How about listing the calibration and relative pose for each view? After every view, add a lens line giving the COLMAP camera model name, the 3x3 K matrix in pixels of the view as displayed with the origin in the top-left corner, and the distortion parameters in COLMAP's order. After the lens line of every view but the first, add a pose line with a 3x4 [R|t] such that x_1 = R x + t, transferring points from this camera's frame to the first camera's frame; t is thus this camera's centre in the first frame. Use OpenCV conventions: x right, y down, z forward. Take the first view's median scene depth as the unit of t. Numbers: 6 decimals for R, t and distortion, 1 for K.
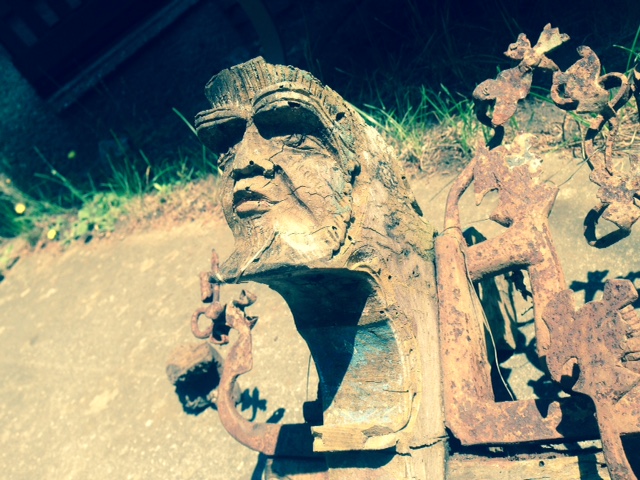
lens RADIAL K [[595.5, 0, 321.0], [0, 595.5, 235.6], [0, 0, 1]] dist [0.111286, -0.239772]
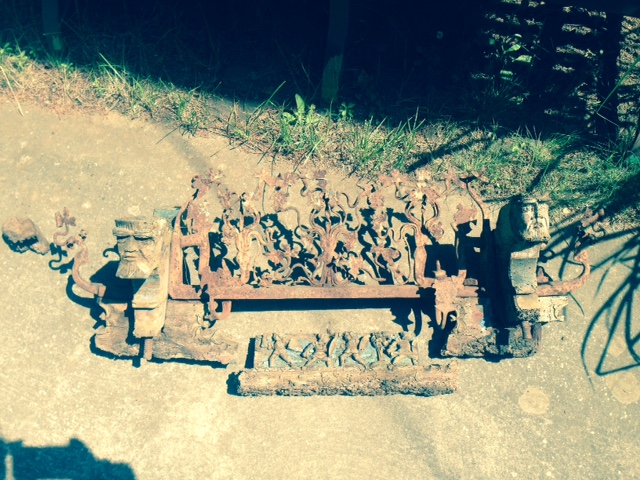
lens RADIAL K [[595.5, 0, 321.0], [0, 595.5, 235.6], [0, 0, 1]] dist [0.111286, -0.239772]
pose [[0.845941, 0.009785, 0.533187, -0.820119], [-0.247215, 0.893104, 0.375833, -1.376640], [-0.472514, -0.449744, 0.757932, -1.715818]]
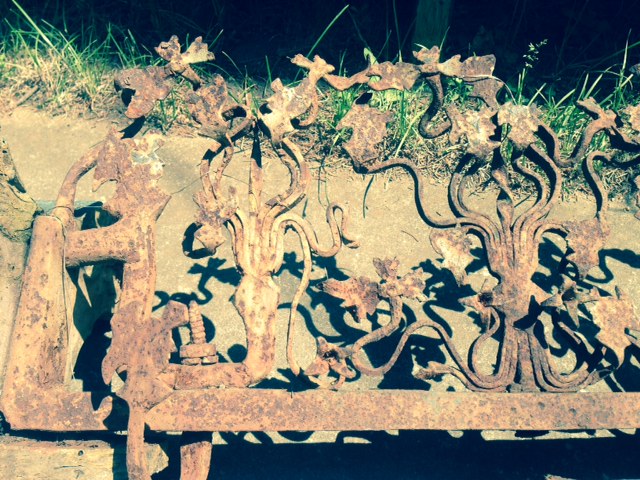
lens RADIAL K [[595.5, 0, 321.0], [0, 595.5, 235.6], [0, 0, 1]] dist [0.111286, -0.239772]
pose [[0.853943, 0.181597, 0.487651, 0.120150], [-0.236607, 0.970156, 0.053053, -0.132588], [-0.463464, -0.160686, 0.871425, -0.057371]]
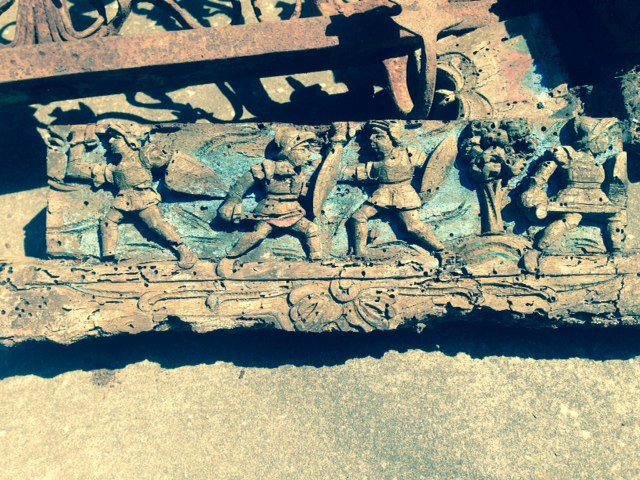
lens RADIAL K [[595.5, 0, 321.0], [0, 595.5, 235.6], [0, 0, 1]] dist [0.111286, -0.239772]
pose [[0.750223, -0.062696, 0.658205, 0.633154], [-0.111999, 0.969058, 0.219962, 0.121342], [-0.651630, -0.238739, 0.719988, -0.476513]]
